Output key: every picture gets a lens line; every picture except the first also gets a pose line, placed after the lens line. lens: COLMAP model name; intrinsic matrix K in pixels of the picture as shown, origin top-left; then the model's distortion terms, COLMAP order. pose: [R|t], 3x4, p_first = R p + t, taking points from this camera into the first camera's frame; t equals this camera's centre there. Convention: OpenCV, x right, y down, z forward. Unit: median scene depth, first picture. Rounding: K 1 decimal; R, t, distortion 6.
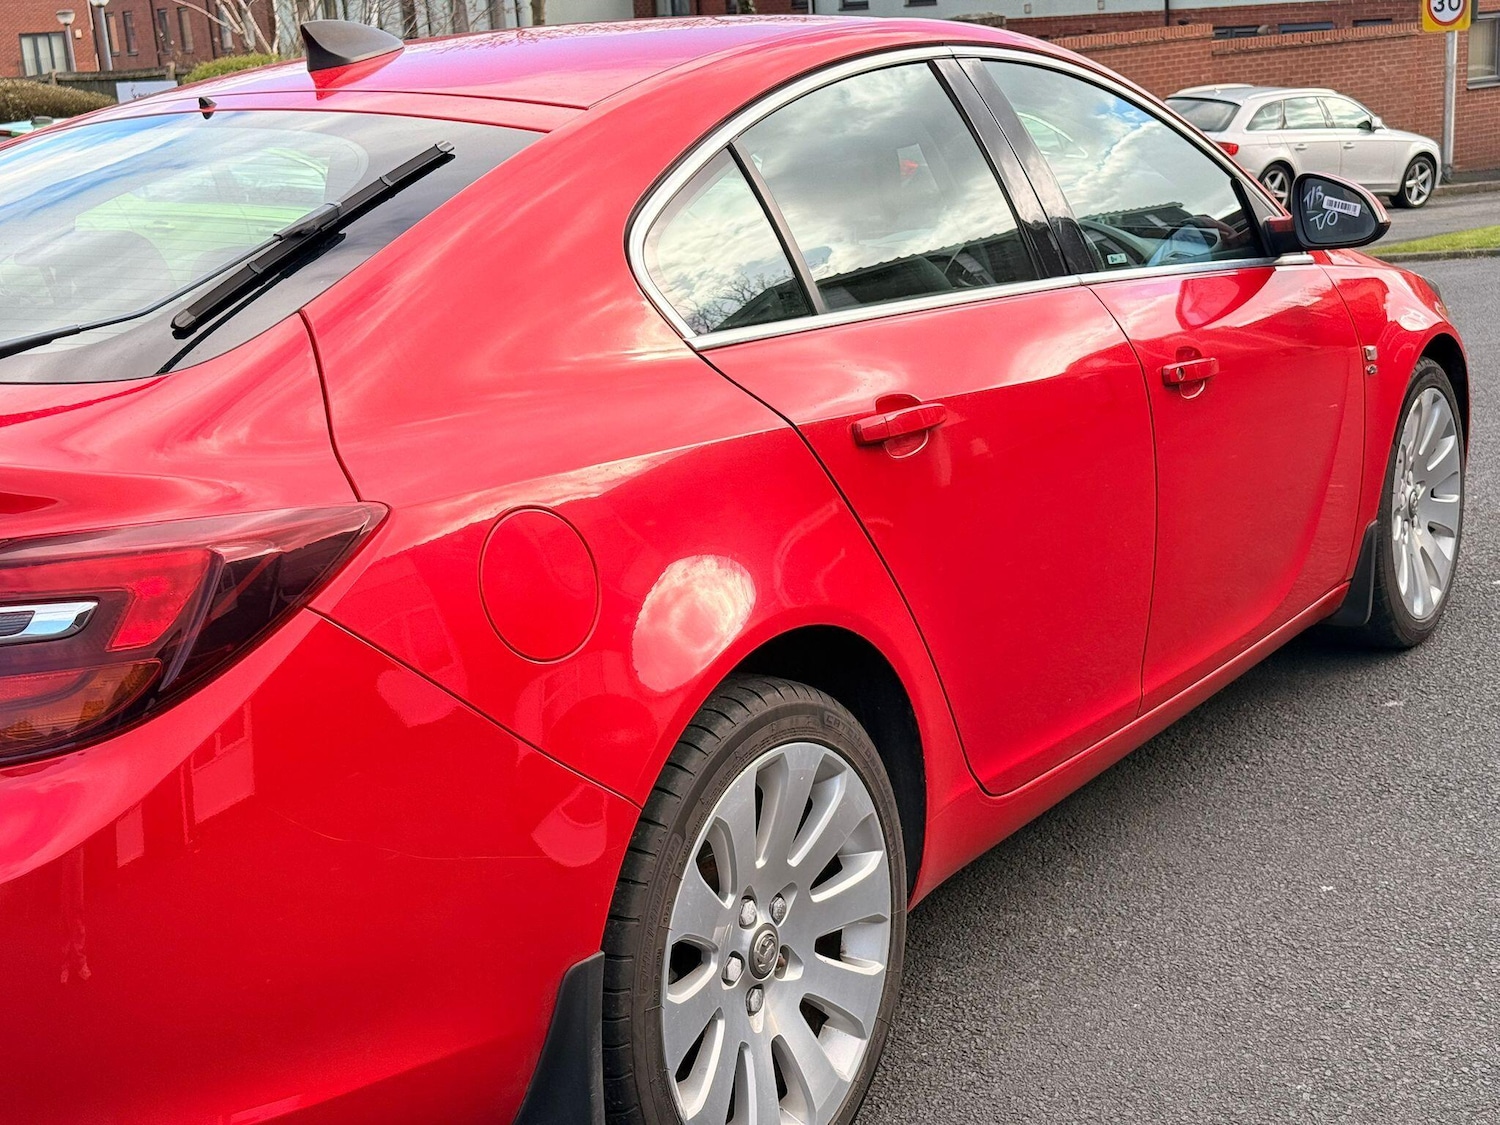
lens RADIAL K [[2347.4, 0, 747.5], [0, 2347.4, 568.3], [0, 0, 1]] dist [0.154237, 0.000000]
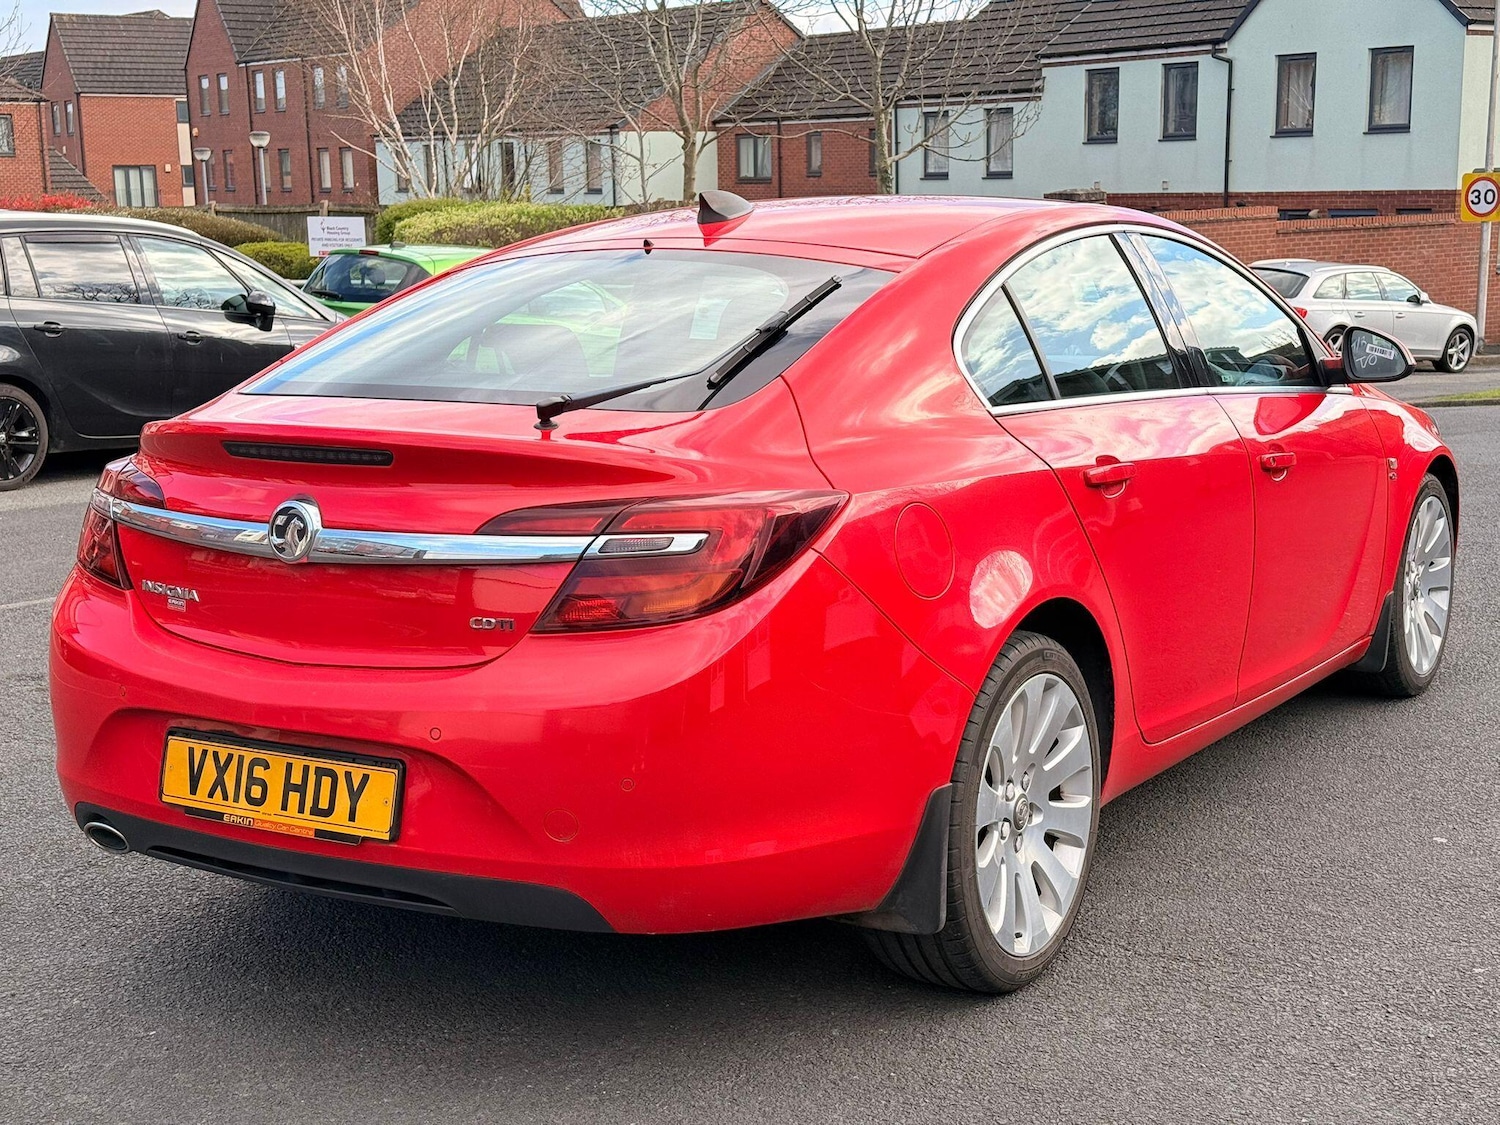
lens RADIAL K [[2129.6, 0, 762.0], [0, 2129.6, 561.9], [0, 0, 1]] dist [0.153669, 0.000000]
pose [[0.999191, 0.040186, 0.001745, -0.151885], [-0.040032, 0.997719, -0.054355, 0.074208], [-0.003925, 0.054241, 0.998520, -0.337665]]
